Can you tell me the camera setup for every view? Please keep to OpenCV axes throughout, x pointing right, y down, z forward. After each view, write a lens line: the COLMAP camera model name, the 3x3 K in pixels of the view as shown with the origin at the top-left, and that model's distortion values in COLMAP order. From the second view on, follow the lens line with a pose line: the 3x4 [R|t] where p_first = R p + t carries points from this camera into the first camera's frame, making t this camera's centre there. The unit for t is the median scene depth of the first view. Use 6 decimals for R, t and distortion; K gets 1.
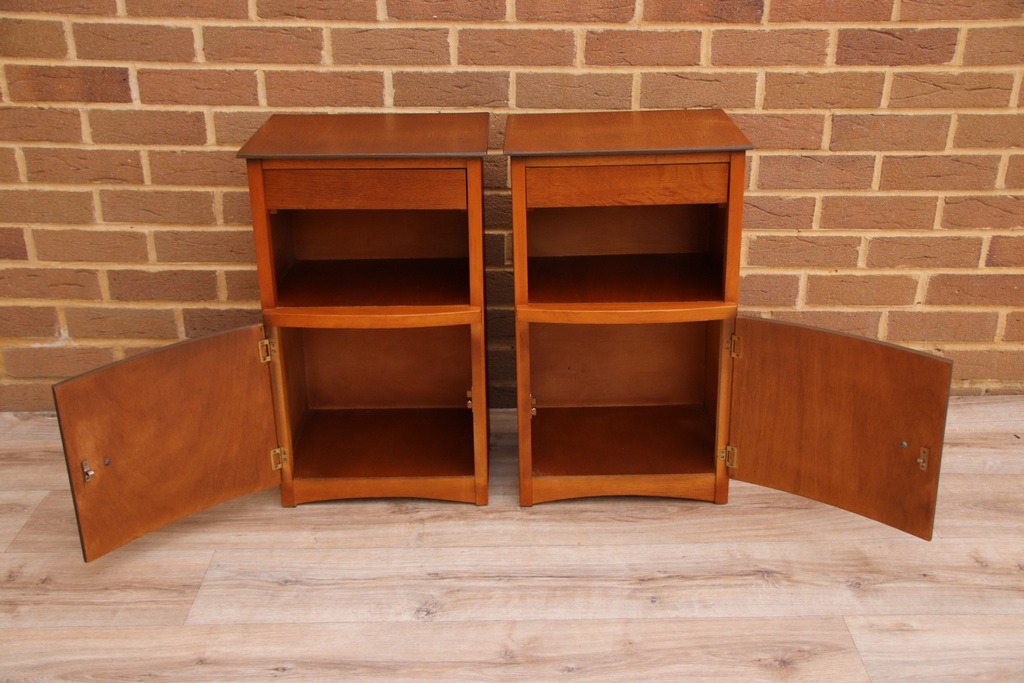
lens RADIAL K [[1094.8, 0, 510.2], [0, 1094.8, 358.5], [0, 0, 1]] dist [0.074473, 0.000000]
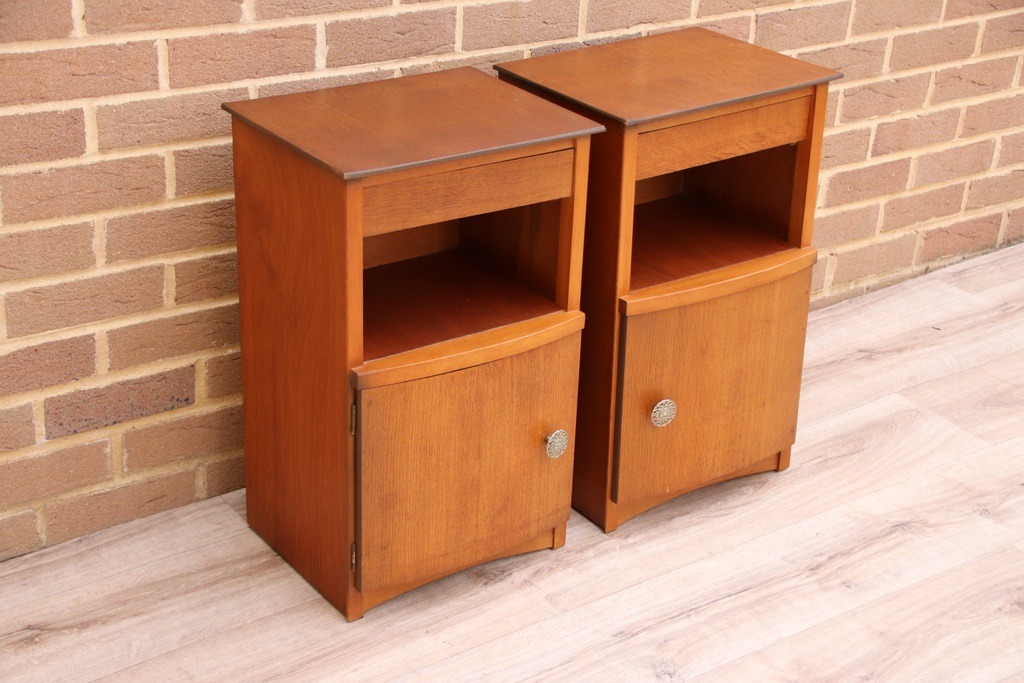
lens RADIAL K [[1616.0, 0, 481.1], [0, 1616.0, 361.4], [0, 0, 1]] dist [0.307451, 0.000000]
pose [[0.821266, -0.216900, 0.527708, -0.668528], [0.190507, 0.976086, 0.104709, -0.135150], [-0.537800, 0.014538, 0.842947, 0.009929]]
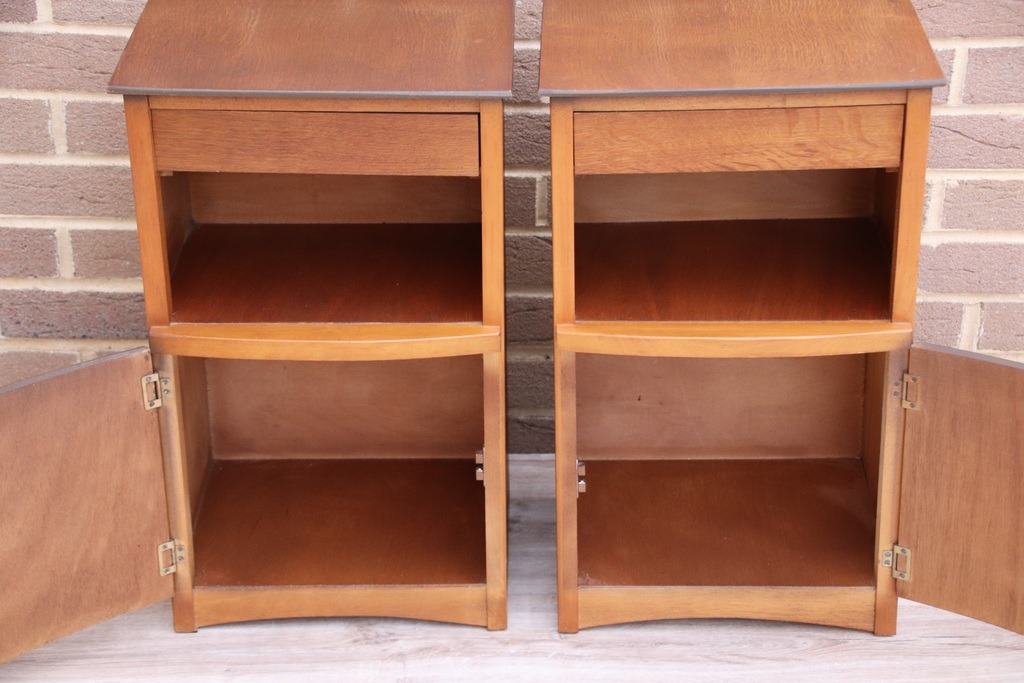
lens RADIAL K [[2042.4, 0, 516.3], [0, 2042.4, 364.6], [0, 0, 1]] dist [0.501862, 0.000000]
pose [[0.999937, 0.009034, -0.006727, -0.008145], [-0.008543, 0.997532, 0.069687, -0.095908], [0.007340, -0.069626, 0.997546, -0.154921]]
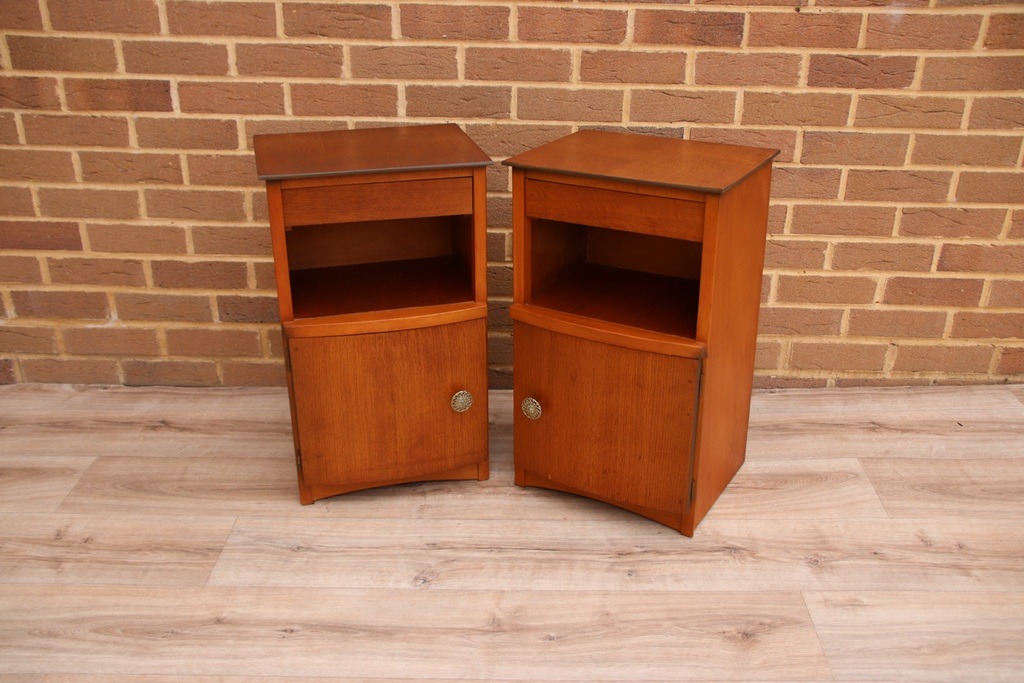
lens RADIAL K [[939.2, 0, 510.1], [0, 939.2, 352.7], [0, 0, 1]] dist [-0.006832, 0.000000]
pose [[0.999729, 0.018413, -0.014265, 0.016505], [-0.018044, 0.999510, 0.025583, -0.018858], [0.014729, -0.025318, 0.999571, 0.056254]]
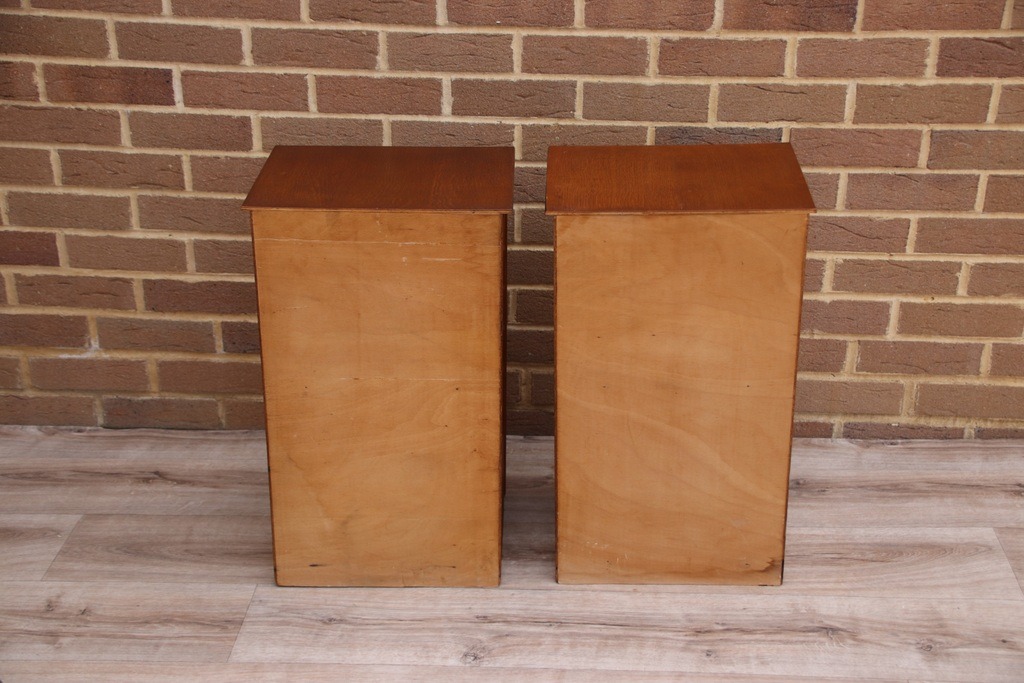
lens RADIAL K [[1377.2, 0, 518.7], [0, 1377.2, 360.7], [0, 0, 1]] dist [0.200211, 0.000000]
pose [[0.998541, 0.026378, -0.047117, 0.012332], [-0.025227, 0.999372, 0.024867, -0.052796], [0.047743, -0.023642, 0.998580, -0.184957]]
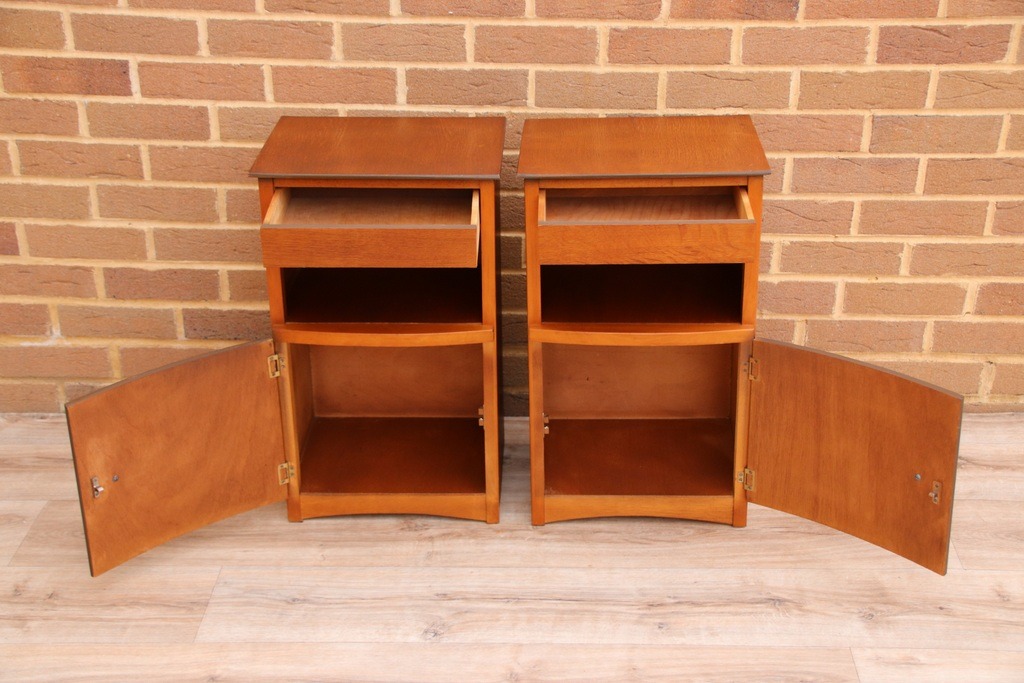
lens RADIAL K [[1385.6, 0, 511.4], [0, 1385.6, 356.5], [0, 0, 1]] dist [0.206145, 0.000000]
pose [[0.999530, 0.014824, -0.026815, 0.020990], [-0.013739, 0.999097, 0.040194, -0.062296], [0.027387, -0.039807, 0.998832, -0.220779]]
